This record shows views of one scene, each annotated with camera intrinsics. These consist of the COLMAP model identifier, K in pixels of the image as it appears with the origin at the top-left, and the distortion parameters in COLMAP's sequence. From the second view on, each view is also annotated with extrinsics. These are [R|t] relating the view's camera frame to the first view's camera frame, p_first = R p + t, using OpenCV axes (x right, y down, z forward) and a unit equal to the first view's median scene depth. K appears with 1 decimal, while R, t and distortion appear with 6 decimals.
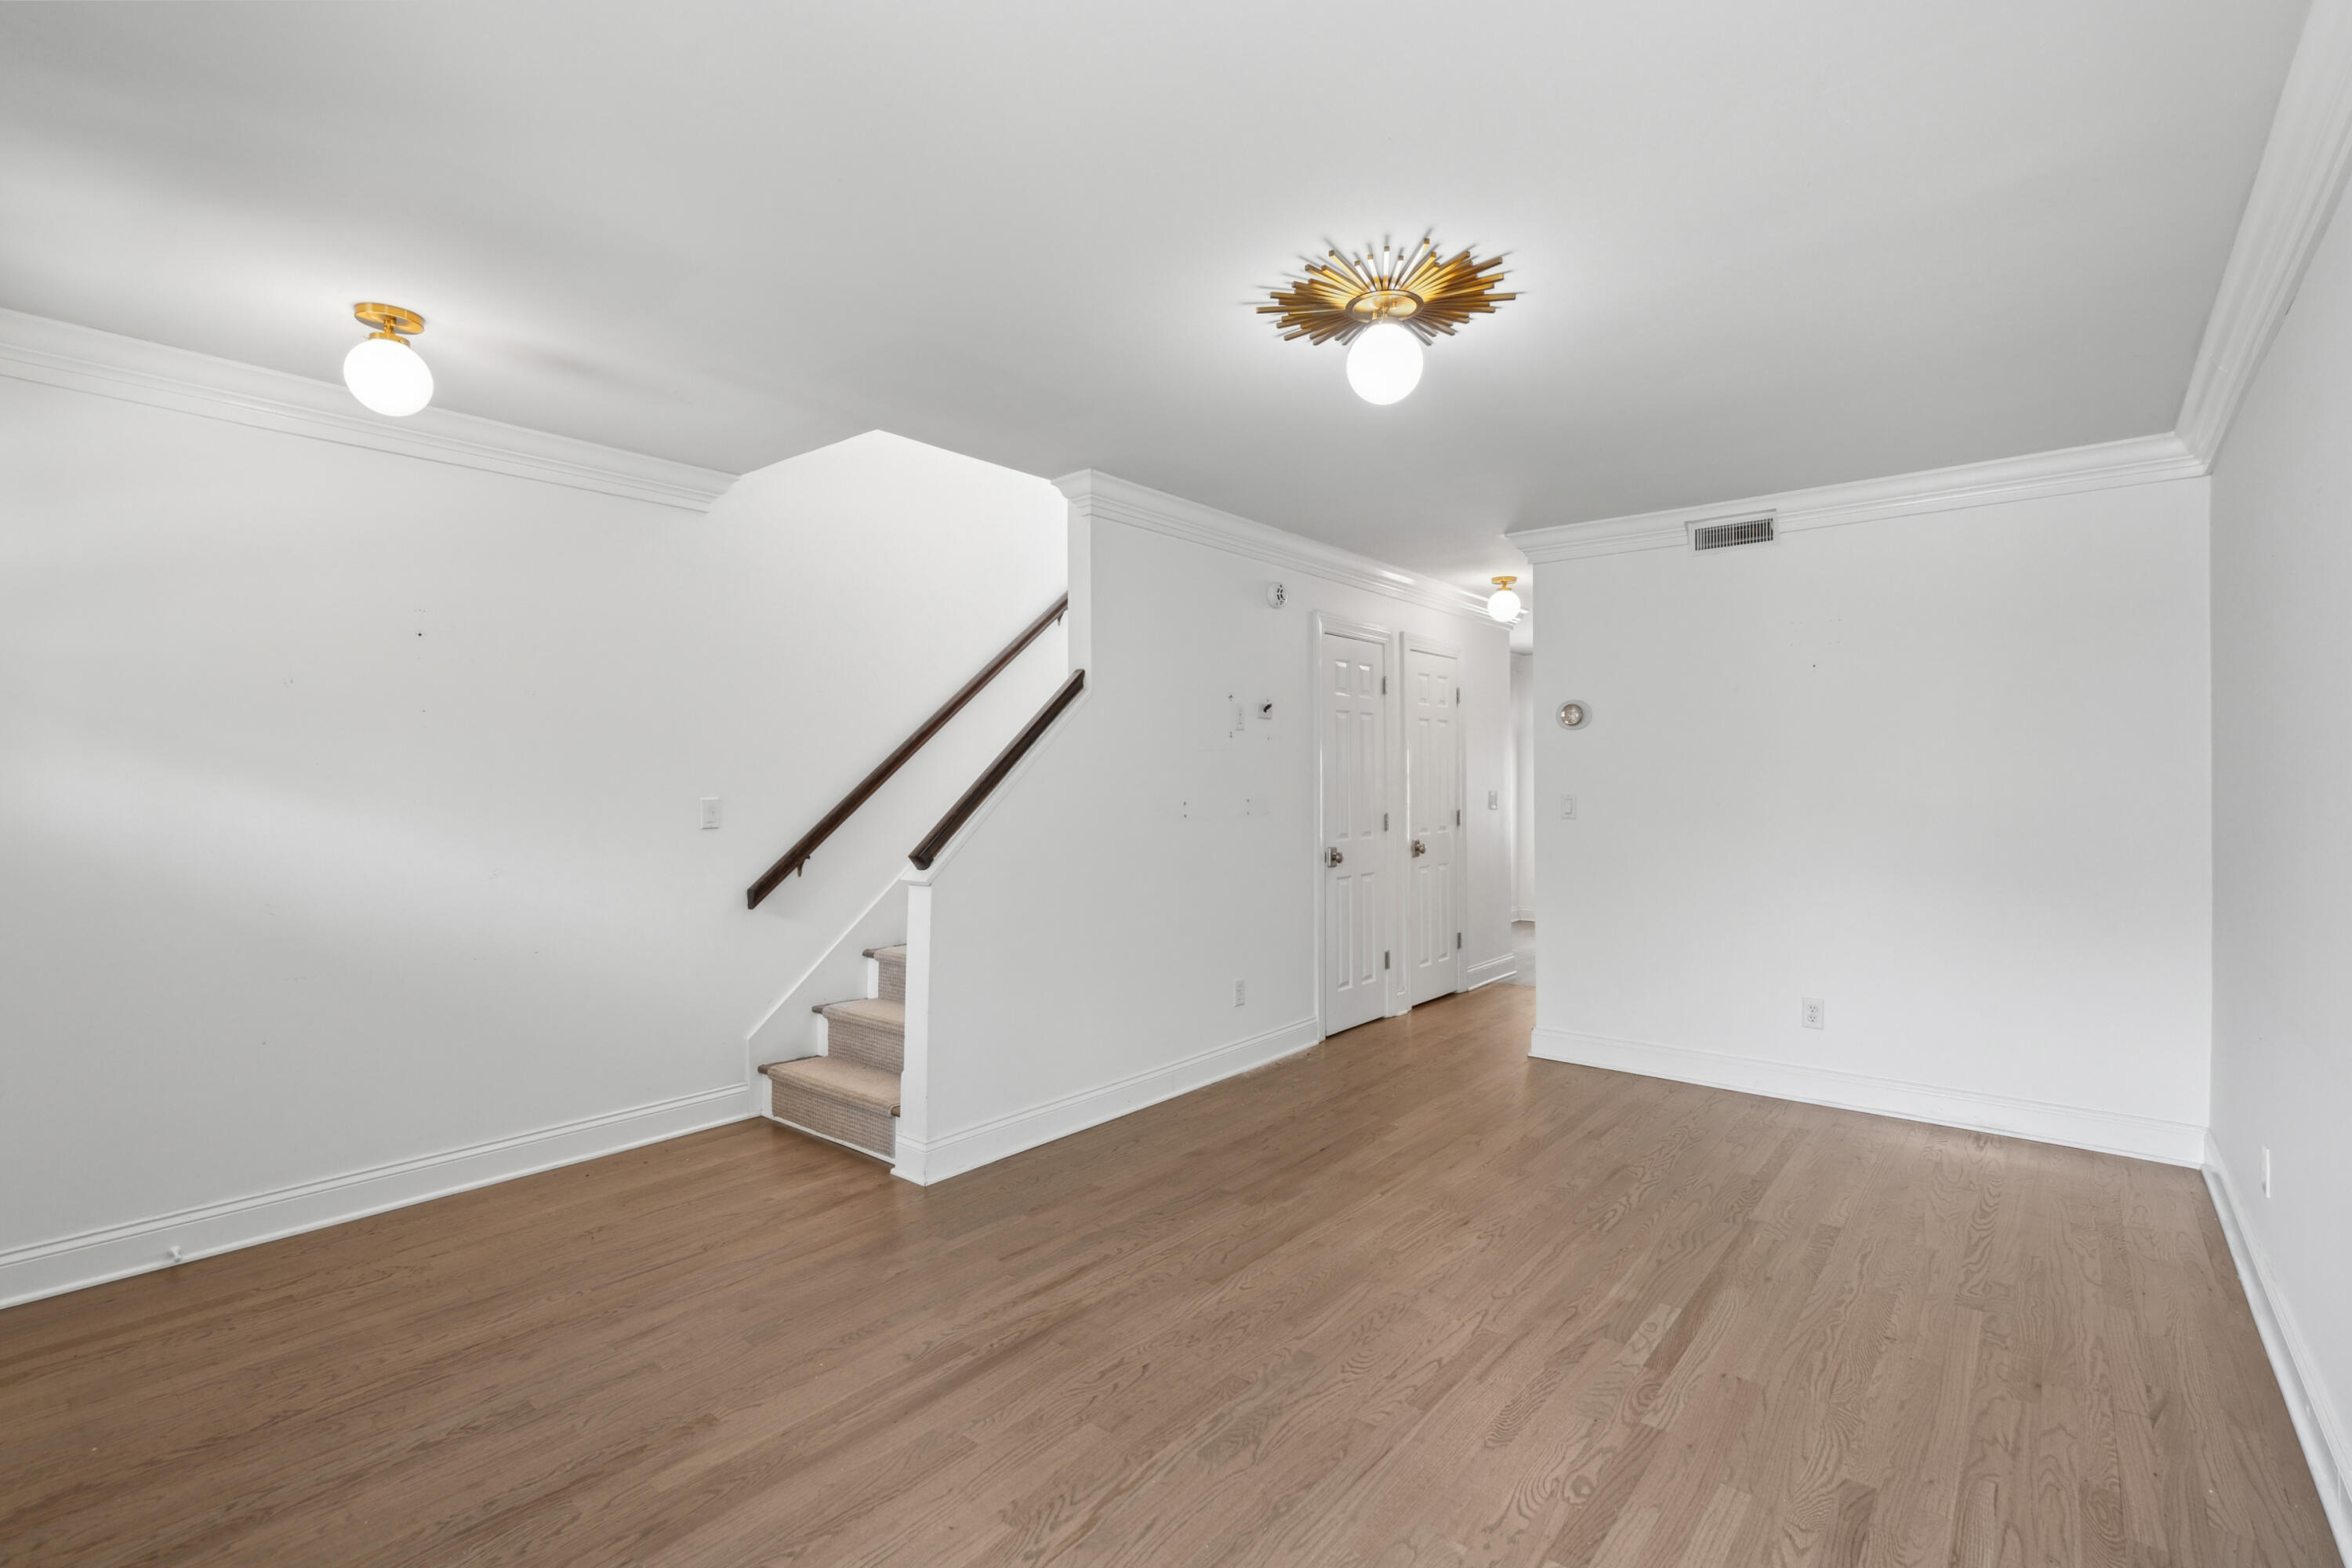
lens RADIAL K [[1066.6, 0, 1174.5], [0, 1066.6, 822.2], [0, 0, 1]] dist [-0.000730, -0.001025]
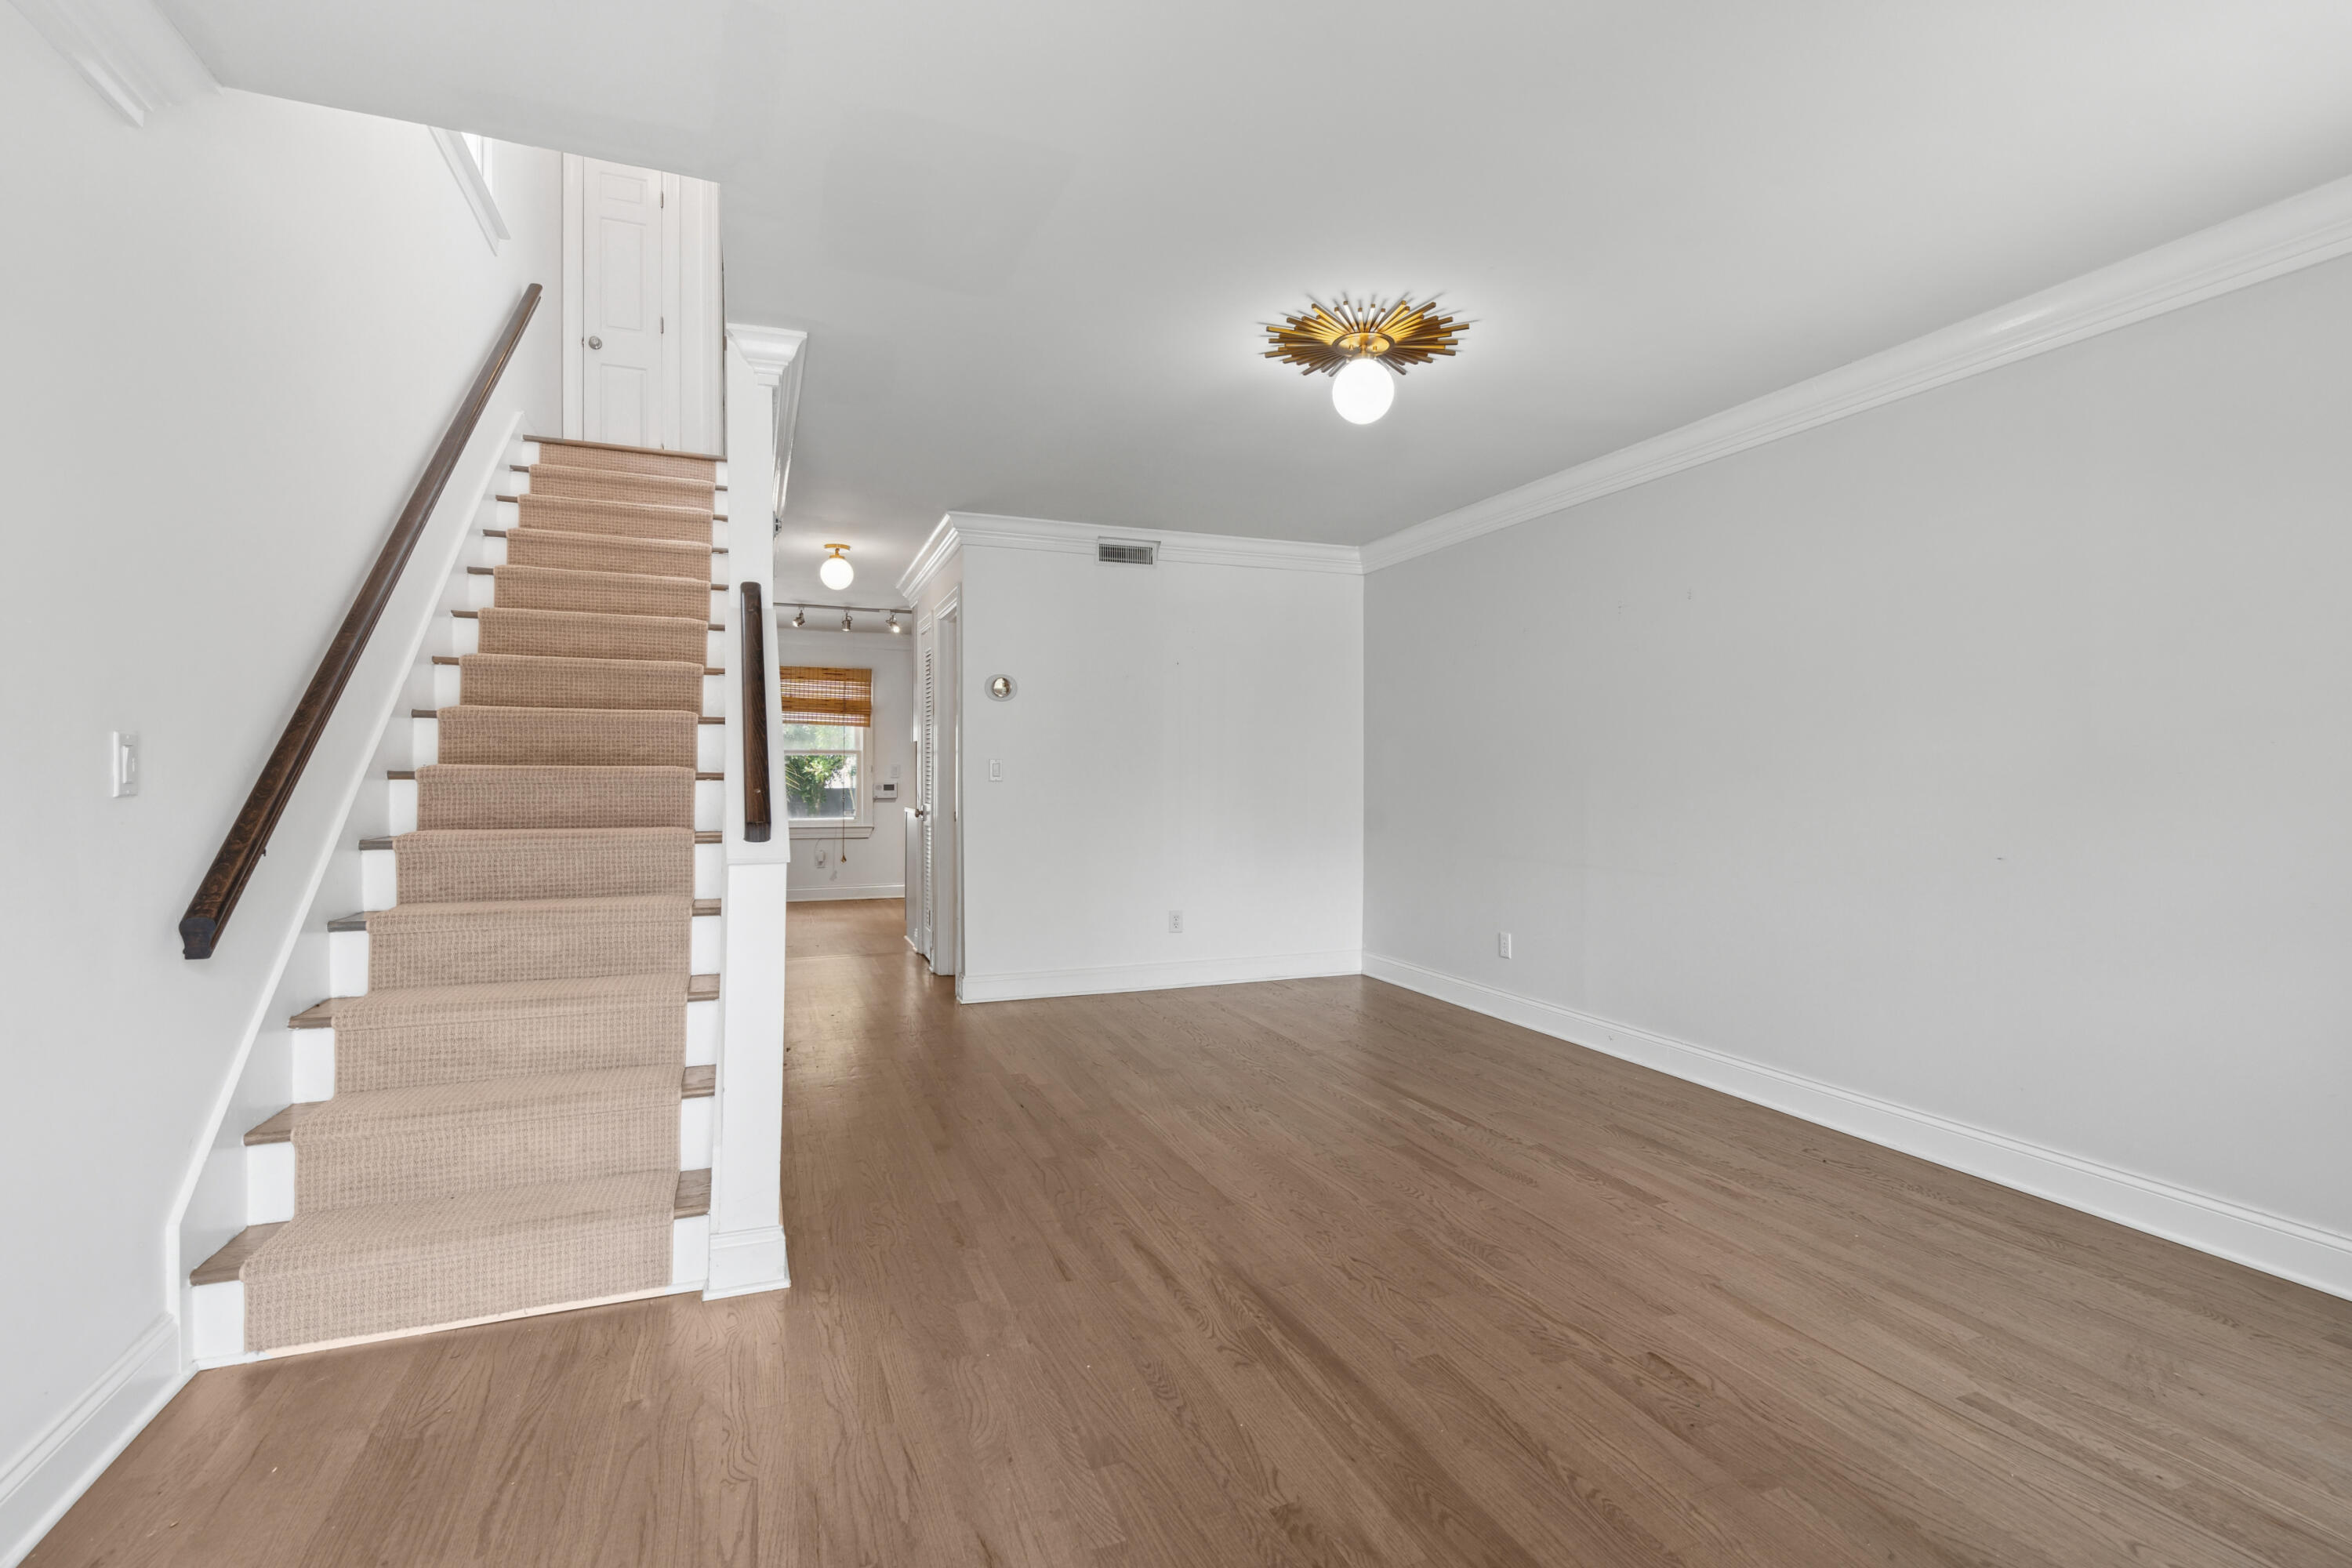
lens RADIAL K [[1066.6, 0, 1177.5], [0, 1066.6, 786.8], [0, 0, 1]] dist [-0.000730, -0.001025]
pose [[0.481920, -0.006859, 0.876188, -0.874495], [0.030135, 0.999508, -0.008750, 0.034091], [-0.875697, 0.030621, 0.481889, 0.523274]]
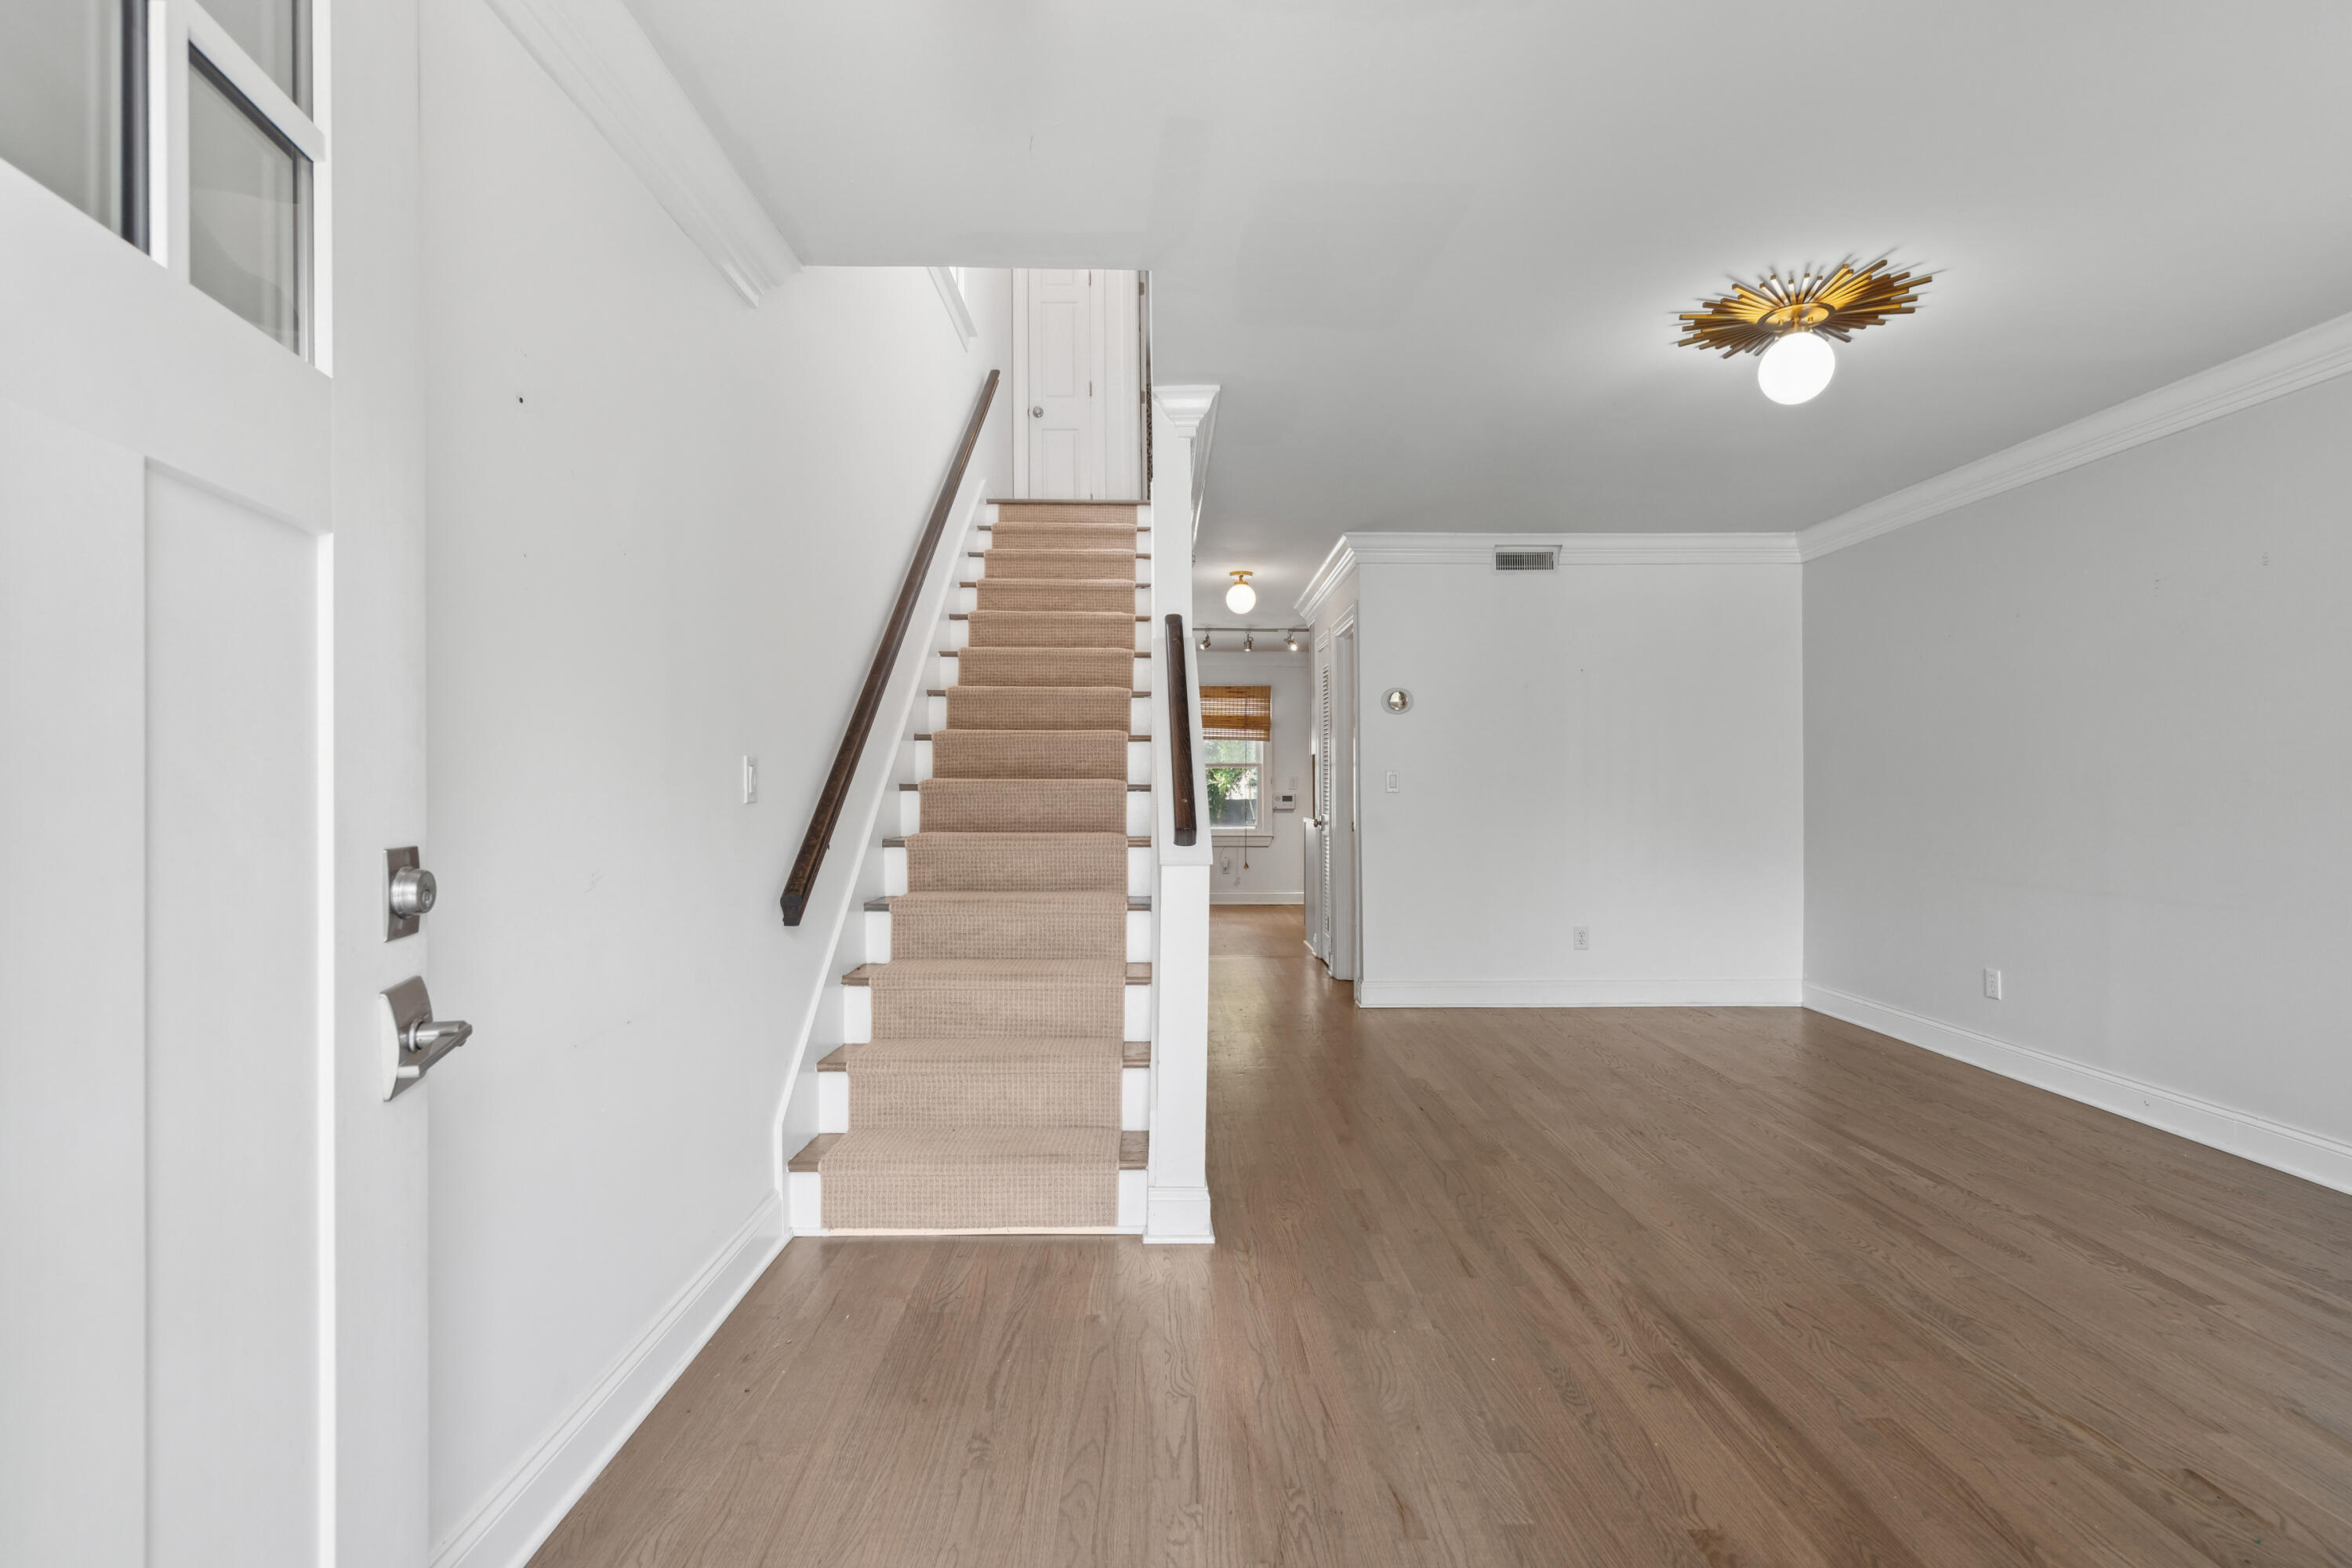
lens RADIAL K [[1066.6, 0, 1174.4], [0, 1066.6, 780.8], [0, 0, 1]] dist [-0.000730, -0.001025]
pose [[0.762714, 0.004925, 0.646717, -0.926588], [0.023625, 0.999091, -0.035471, 0.036624], [-0.646304, 0.042333, 0.761905, 0.496161]]
